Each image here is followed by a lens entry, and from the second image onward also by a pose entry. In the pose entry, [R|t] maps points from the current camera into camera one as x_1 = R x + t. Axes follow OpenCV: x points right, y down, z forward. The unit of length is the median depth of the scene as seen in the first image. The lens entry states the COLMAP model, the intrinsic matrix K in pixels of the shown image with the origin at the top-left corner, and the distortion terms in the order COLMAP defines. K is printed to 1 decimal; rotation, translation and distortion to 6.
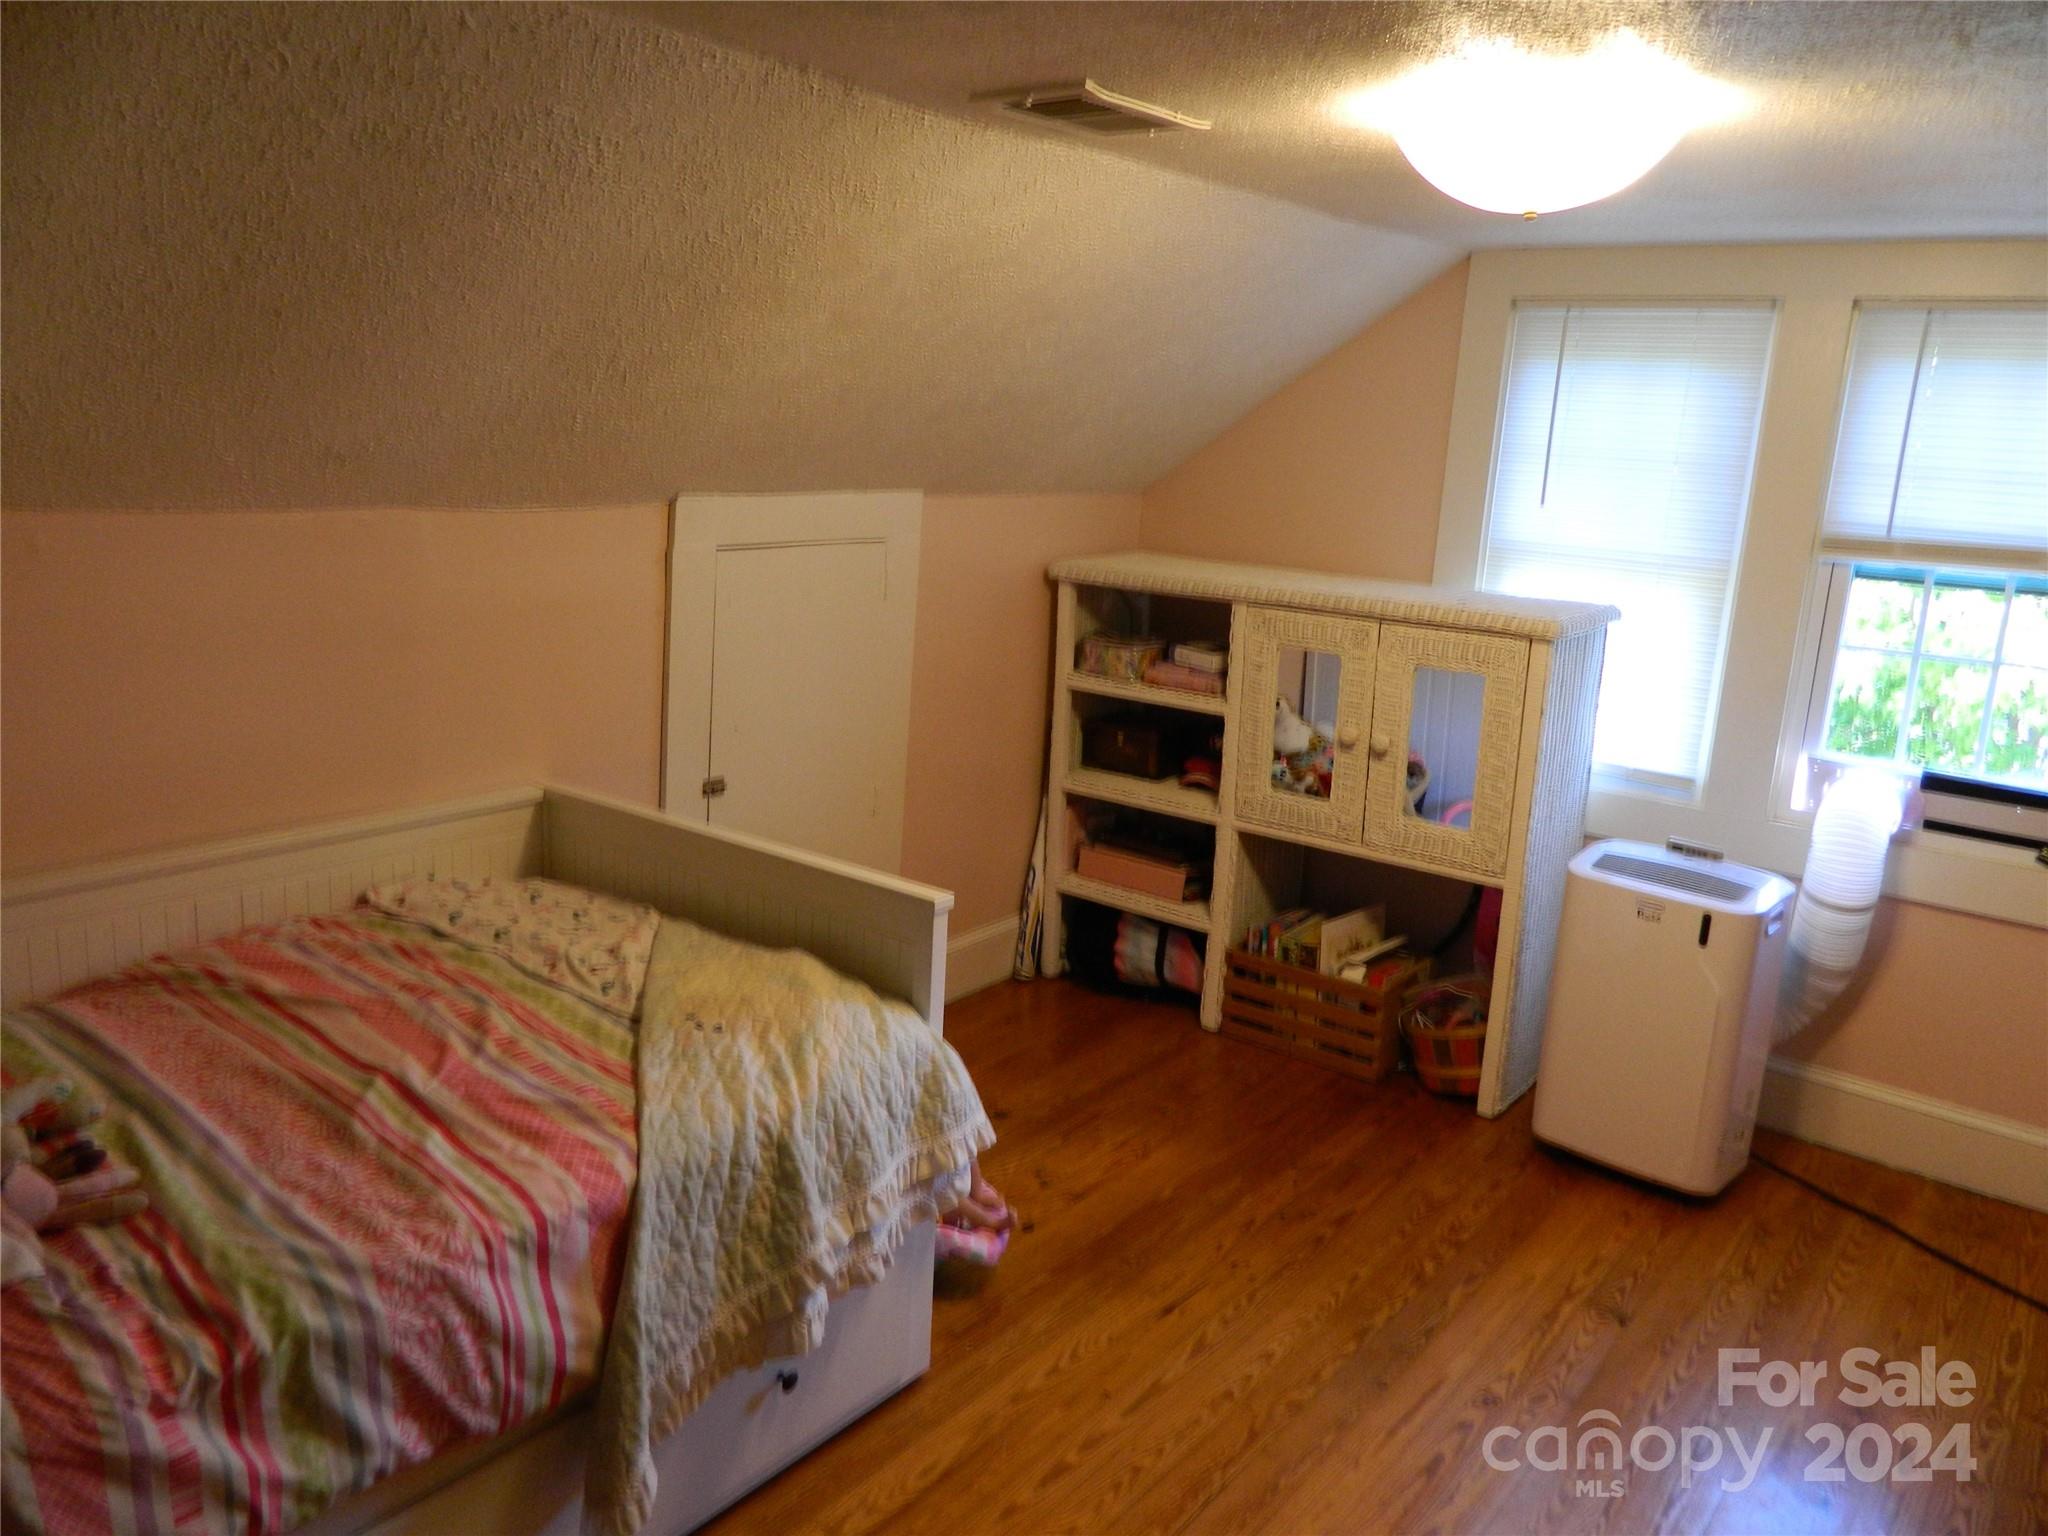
lens RADIAL K [[1515.0, 0, 1019.3], [0, 1515.0, 766.8], [0, 0, 1]] dist [0.000137, -0.002299]
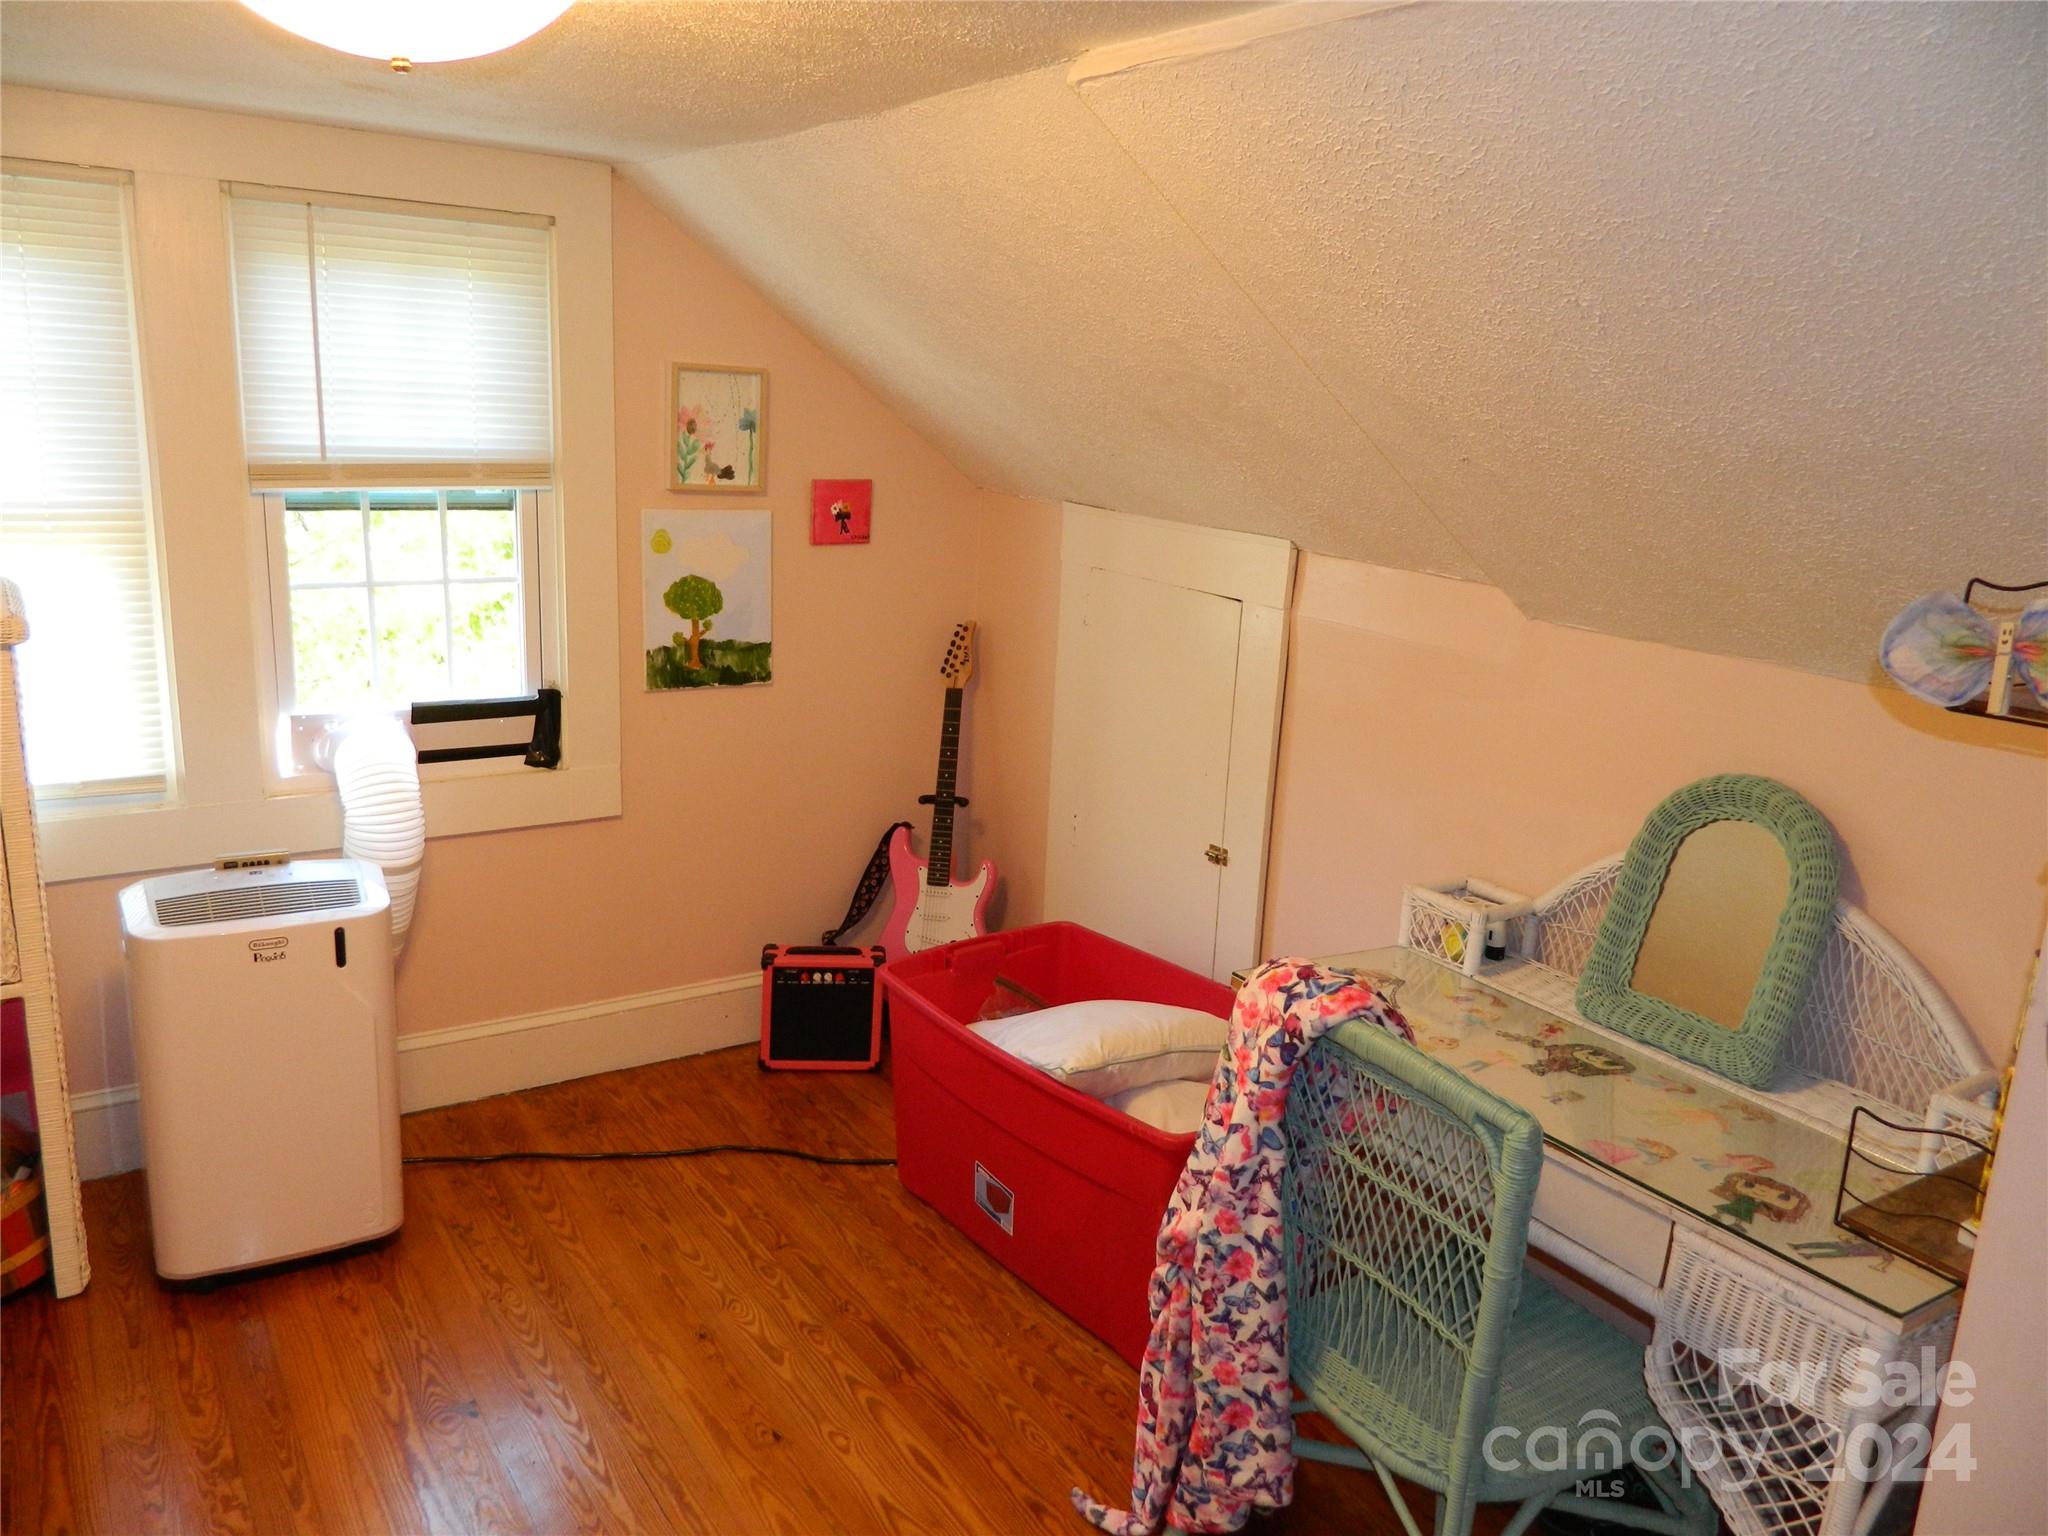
lens RADIAL K [[1515.0, 0, 1019.3], [0, 1515.0, 766.8], [0, 0, 1]] dist [0.000137, -0.002299]
pose [[0.316203, -0.265594, 0.910756, -0.156860], [0.179742, 0.959396, 0.217374, -0.097207], [-0.931509, 0.094966, 0.351102, 0.315048]]
